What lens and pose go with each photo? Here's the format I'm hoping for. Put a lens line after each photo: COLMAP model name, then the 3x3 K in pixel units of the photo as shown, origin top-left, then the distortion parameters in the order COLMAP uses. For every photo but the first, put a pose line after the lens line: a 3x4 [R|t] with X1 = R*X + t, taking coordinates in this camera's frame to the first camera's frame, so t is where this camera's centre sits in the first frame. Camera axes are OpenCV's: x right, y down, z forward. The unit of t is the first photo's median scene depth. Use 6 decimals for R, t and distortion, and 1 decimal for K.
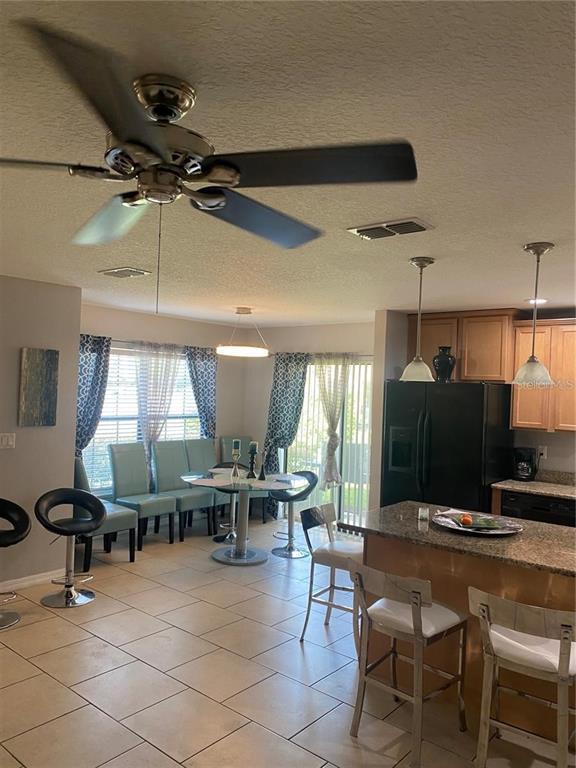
lens RADIAL K [[586.1, 0, 288.2], [0, 586.1, 384.8], [0, 0, 1]] dist [0.050427, -0.051042]
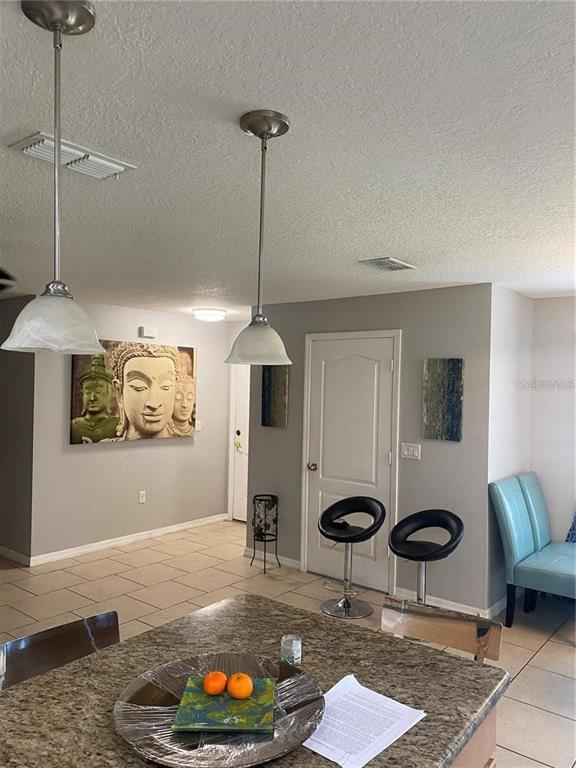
lens RADIAL K [[586.1, 0, 288.0], [0, 586.1, 384.6], [0, 0, 1]] dist [0.050427, -0.051042]
pose [[0.024910, -0.038174, -0.998961, 0.521803], [-0.012440, 0.999181, -0.038493, 0.020701], [0.999612, 0.013386, 0.024415, 0.738662]]
